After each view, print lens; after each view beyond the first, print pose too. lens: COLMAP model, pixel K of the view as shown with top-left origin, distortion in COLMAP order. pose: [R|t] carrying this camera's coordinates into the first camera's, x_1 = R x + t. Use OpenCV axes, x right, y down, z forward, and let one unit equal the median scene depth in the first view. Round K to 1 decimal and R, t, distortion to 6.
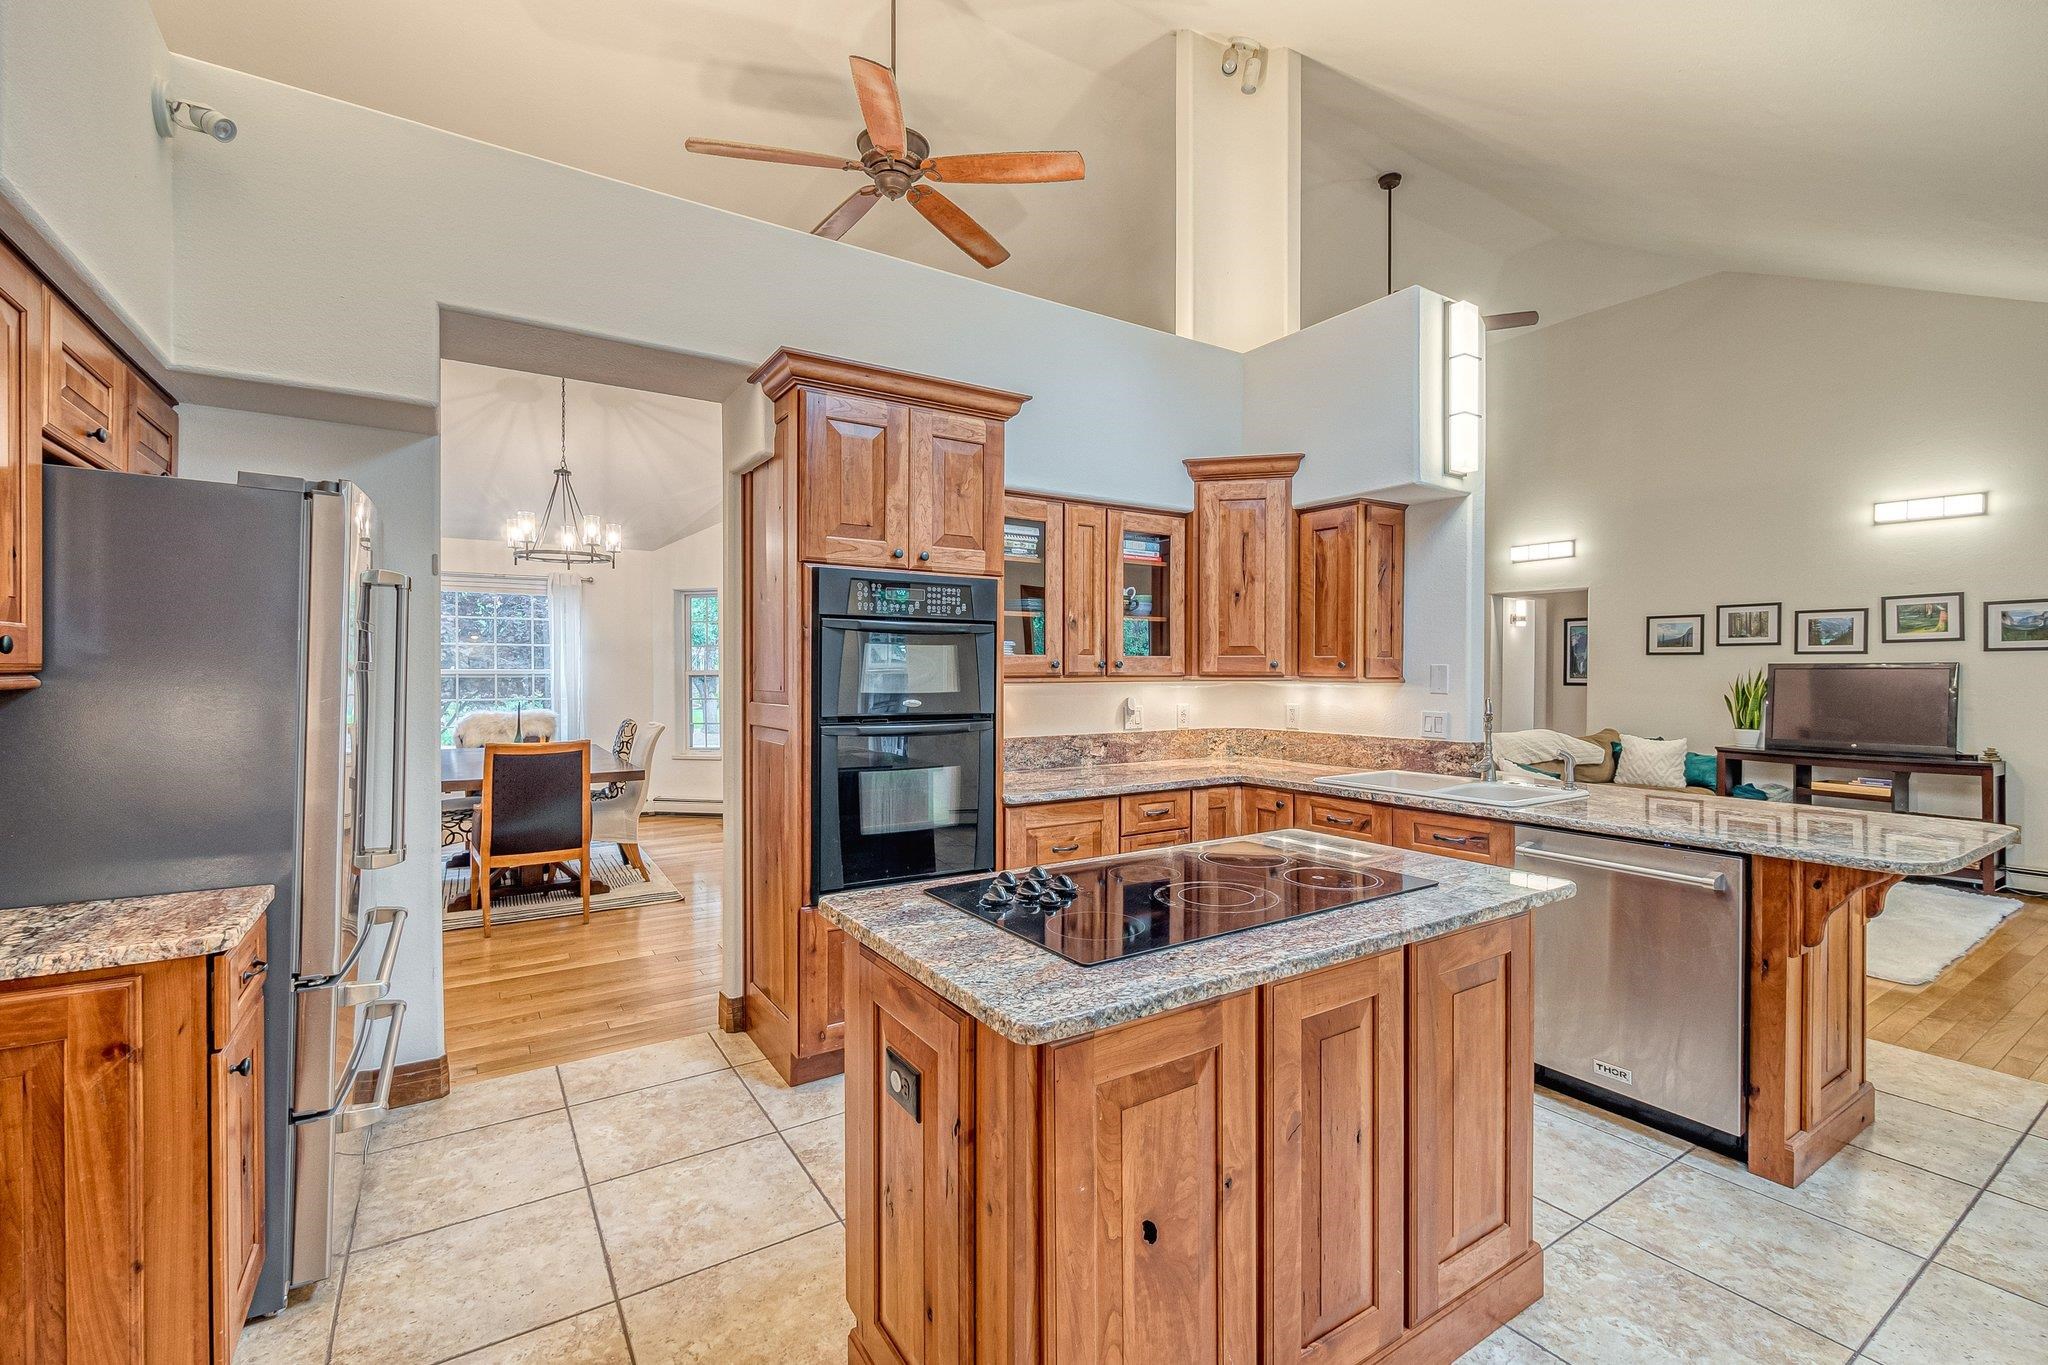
lens RADIAL K [[864.6, 0, 1017.0], [0, 864.6, 676.4], [0, 0, 1]] dist [-0.003059, 0.000425]
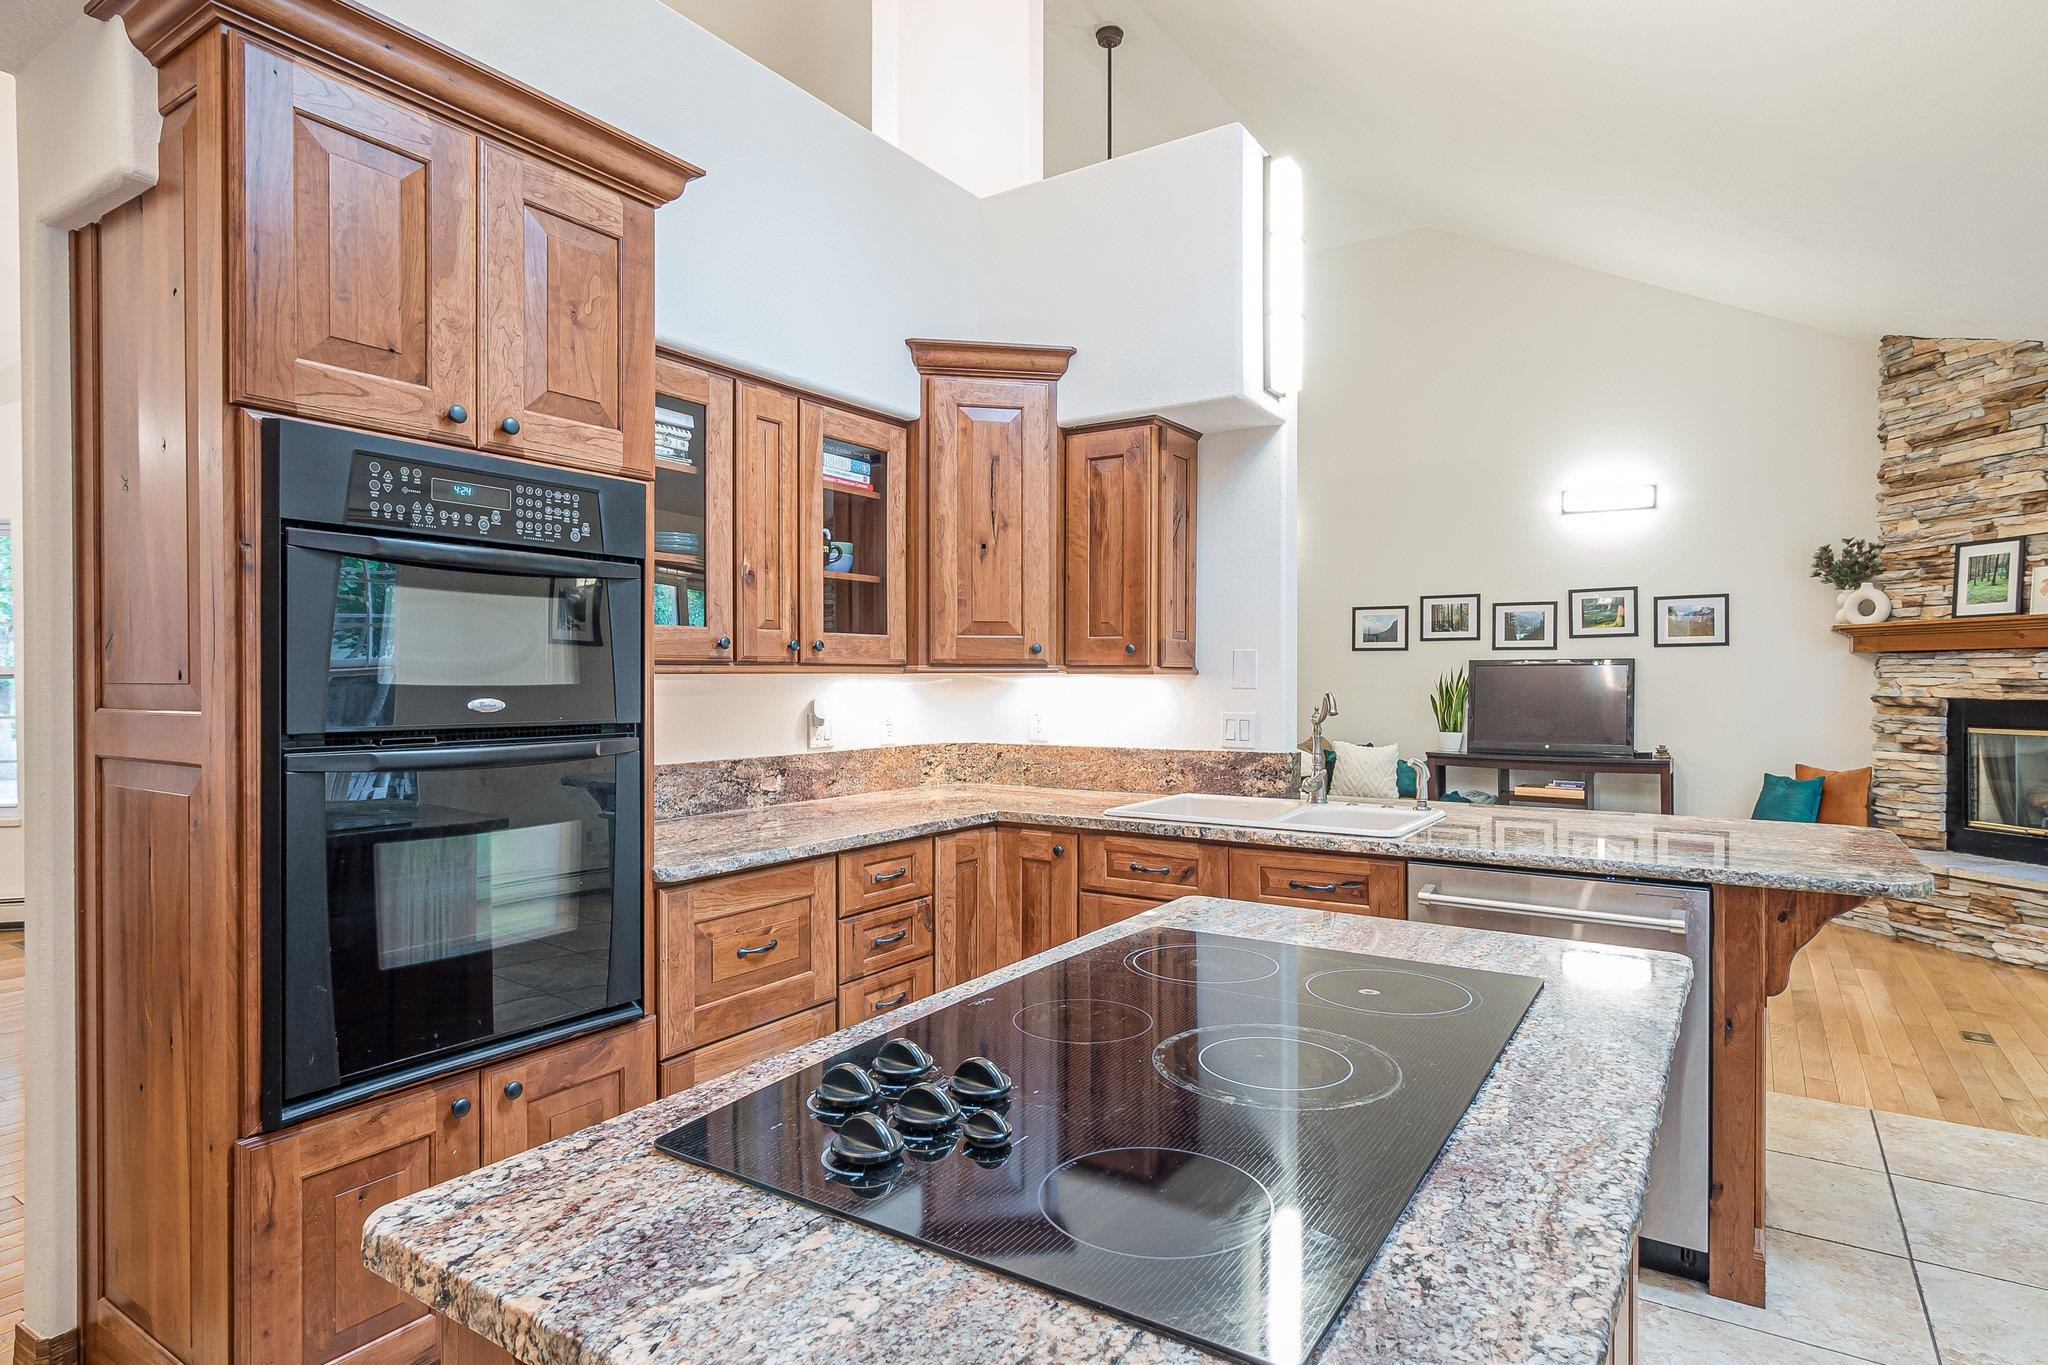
lens RADIAL K [[1110.6, 0, 1019.6], [0, 1110.6, 683.5], [0, 0, 1]] dist [0.002005, 0.000822]
pose [[0.920727, -0.003916, 0.390189, -0.079095], [0.003877, 0.999992, 0.000888, 0.017094], [-0.390189, 0.000695, 0.920734, 0.235739]]
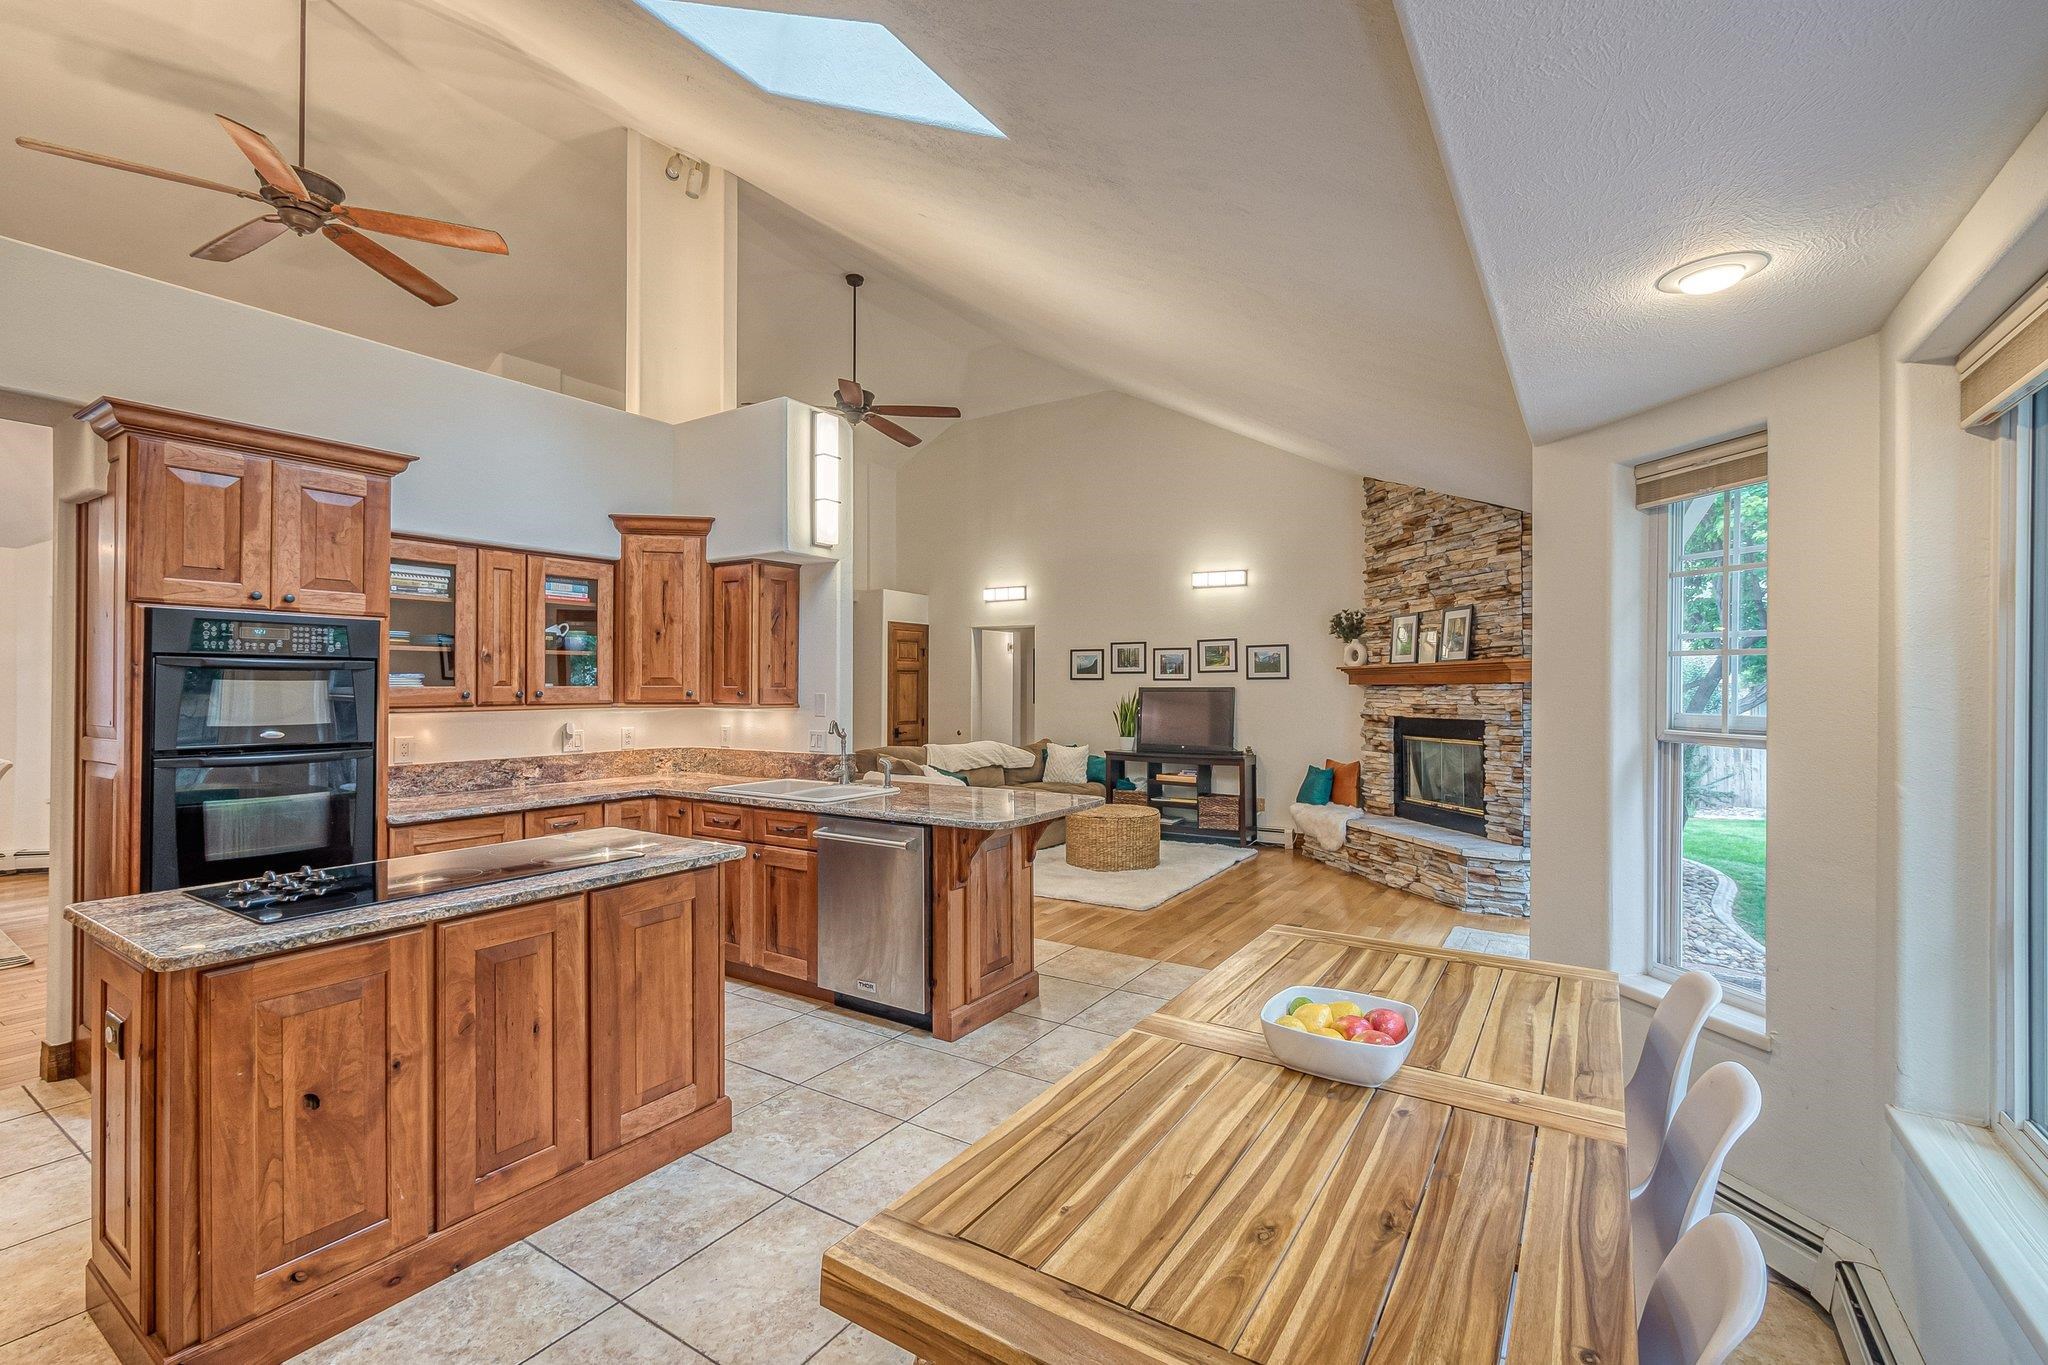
lens RADIAL K [[864.6, 0, 965.1], [0, 864.6, 679.3], [0, 0, 1]] dist [-0.003059, 0.000425]
pose [[0.917274, 0.003021, 0.398246, 0.219447], [0.003850, 0.999857, -0.016452, -0.015686], [-0.398239, 0.016624, 0.917131, -0.296745]]
